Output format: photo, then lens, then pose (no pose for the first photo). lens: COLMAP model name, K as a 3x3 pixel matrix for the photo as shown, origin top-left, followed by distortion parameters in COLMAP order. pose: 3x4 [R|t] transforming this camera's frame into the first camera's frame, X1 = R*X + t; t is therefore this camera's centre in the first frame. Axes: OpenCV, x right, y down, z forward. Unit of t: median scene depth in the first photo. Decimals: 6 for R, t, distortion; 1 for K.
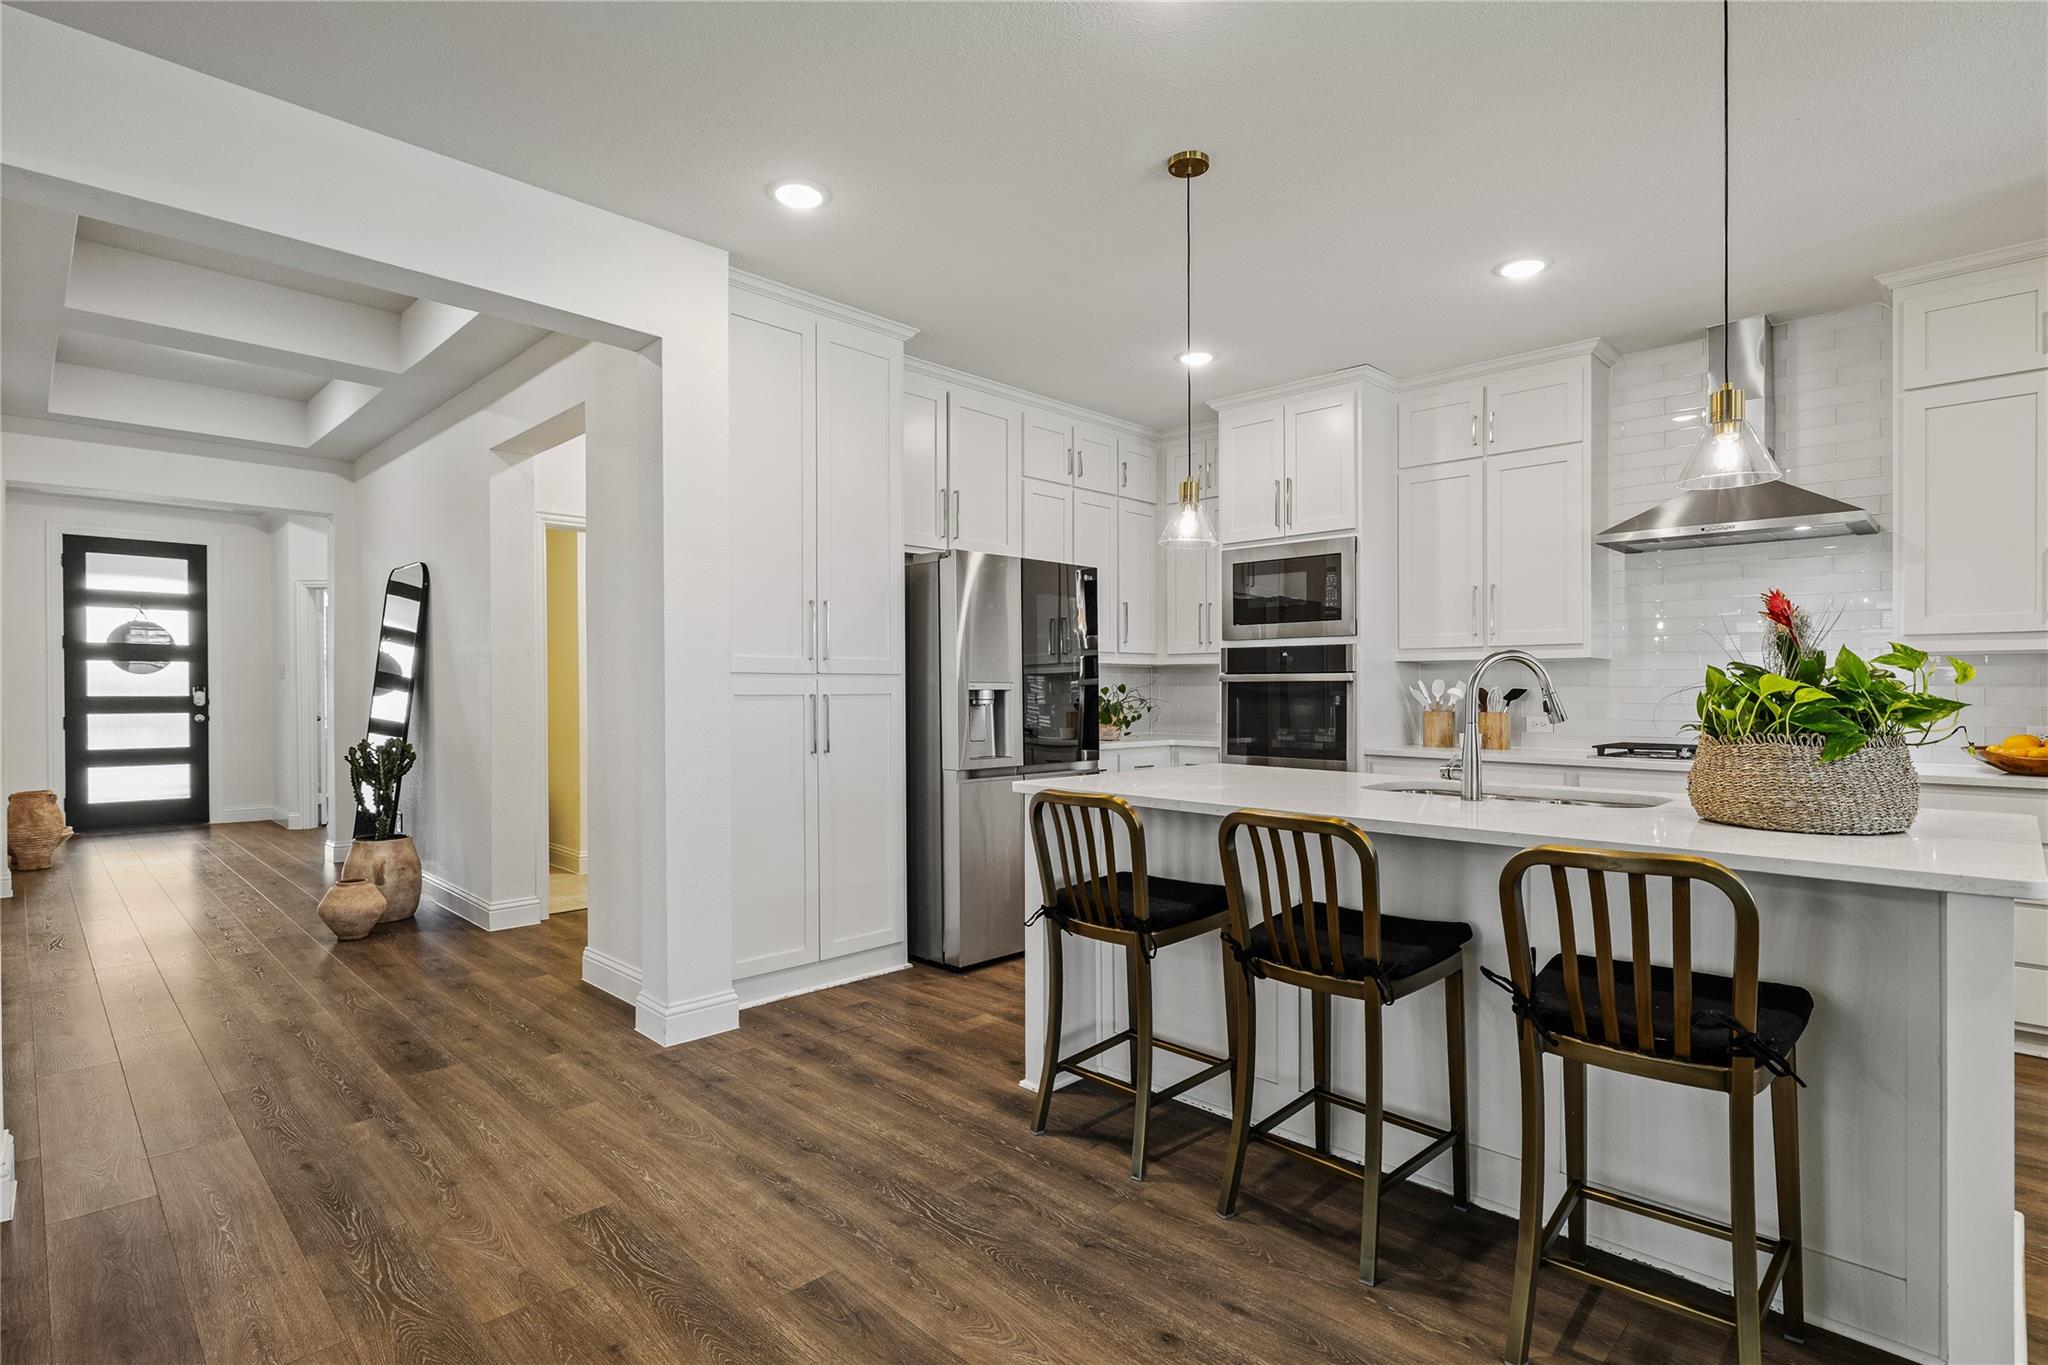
lens RADIAL K [[1002.3, 0, 1020.3], [0, 1002.3, 691.5], [0, 0, 1]] dist [0.005159, -0.000245]
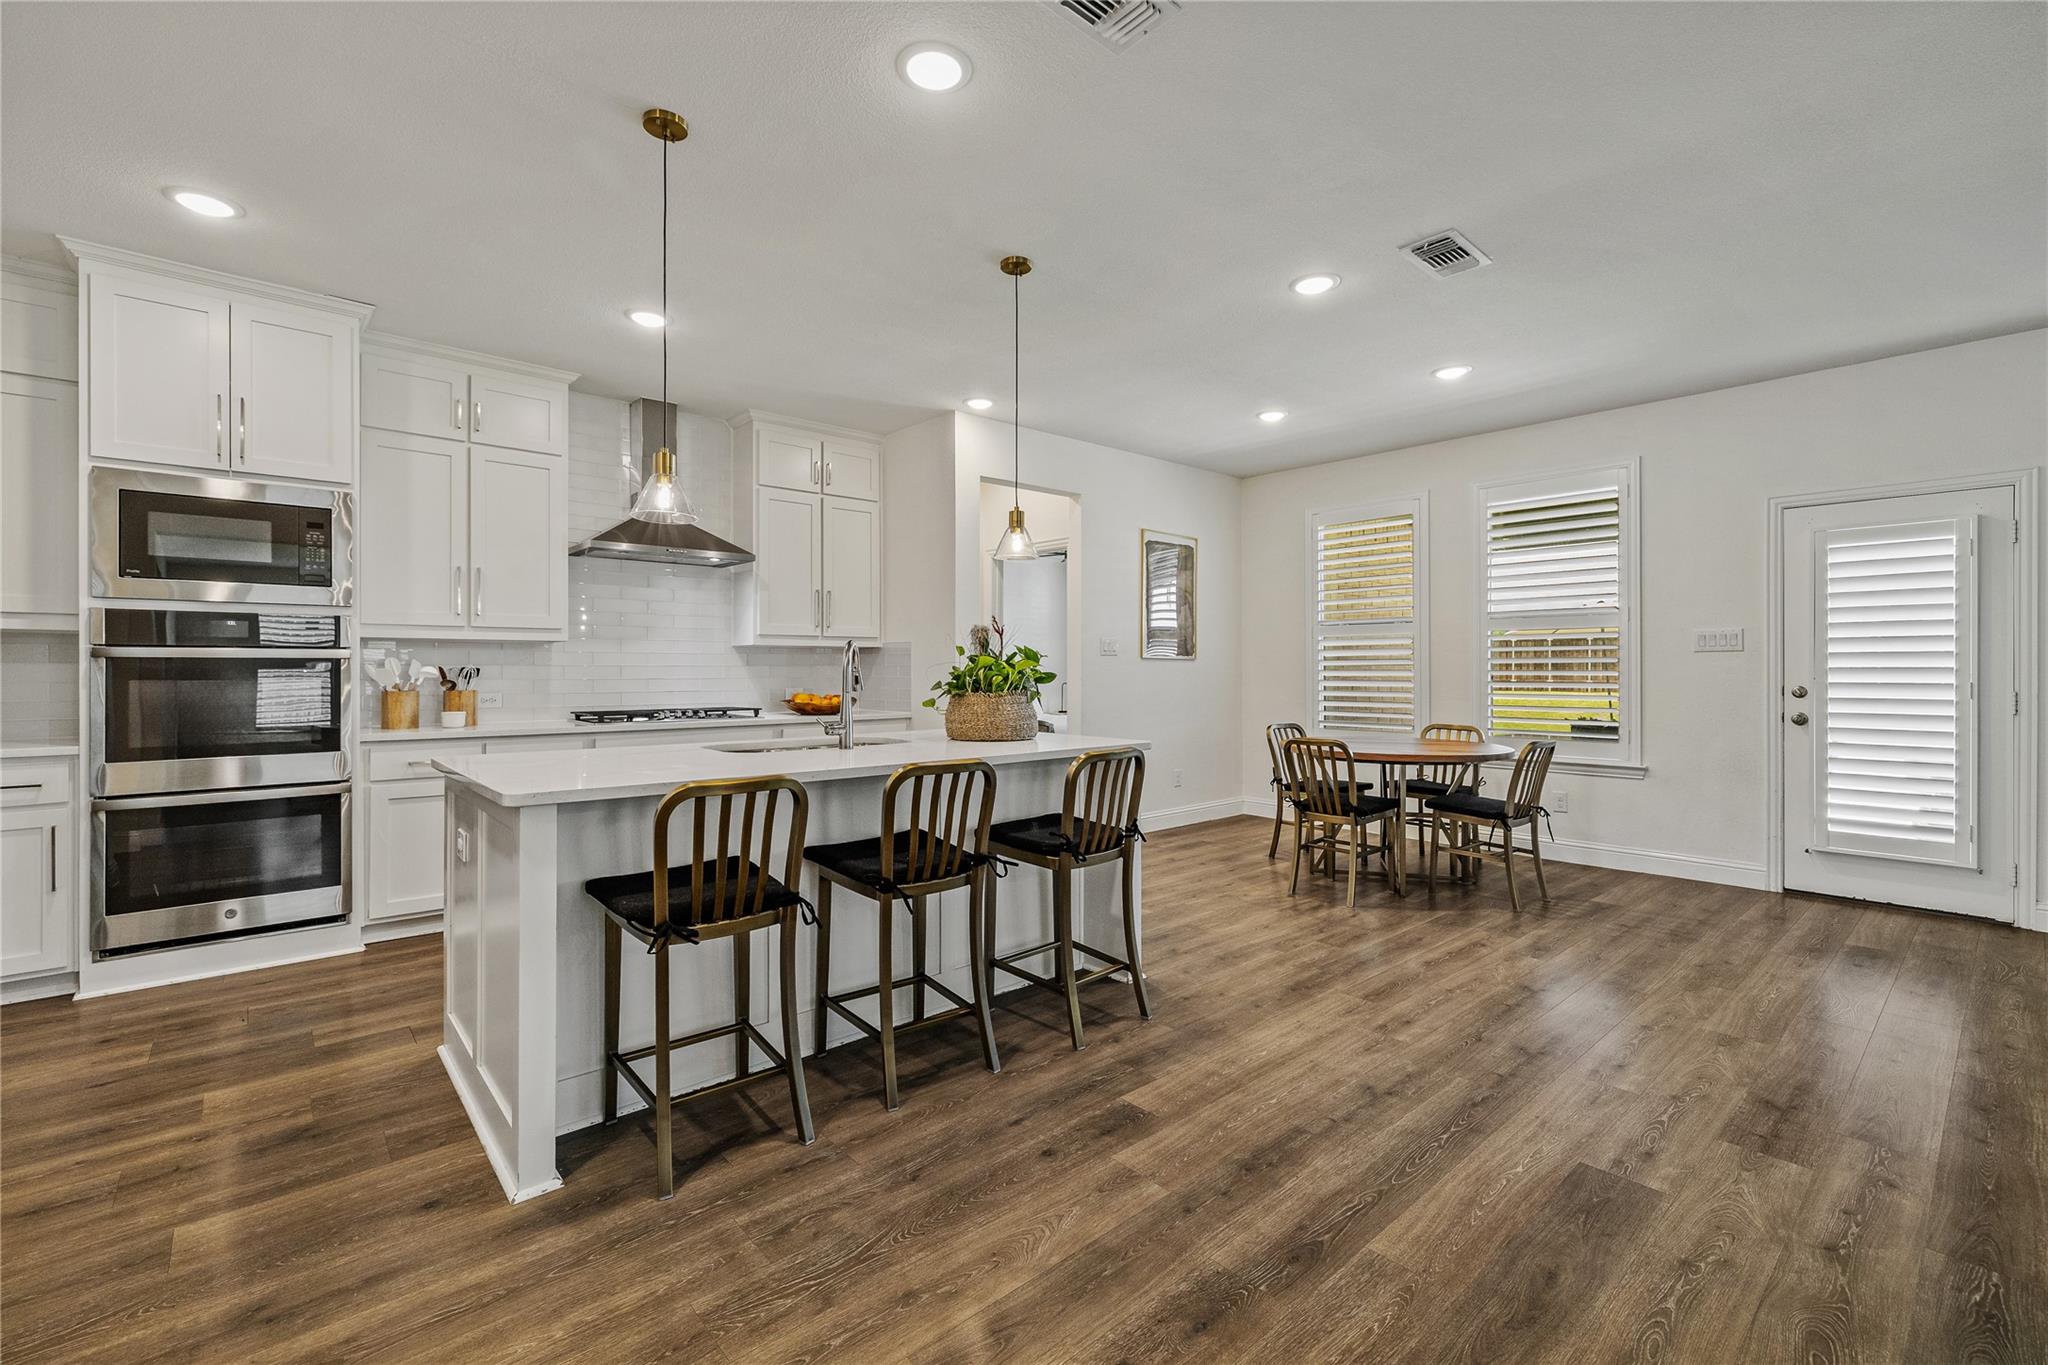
lens RADIAL K [[879.4, 0, 1020.2], [0, 879.4, 665.4], [0, 0, 1]] dist [-0.000109, 0.000378]
pose [[0.066214, 0.000083, 0.997805, -0.704523], [0.001738, 0.999998, -0.000199, -0.006049], [-0.997804, 0.001748, 0.066213, 0.655368]]
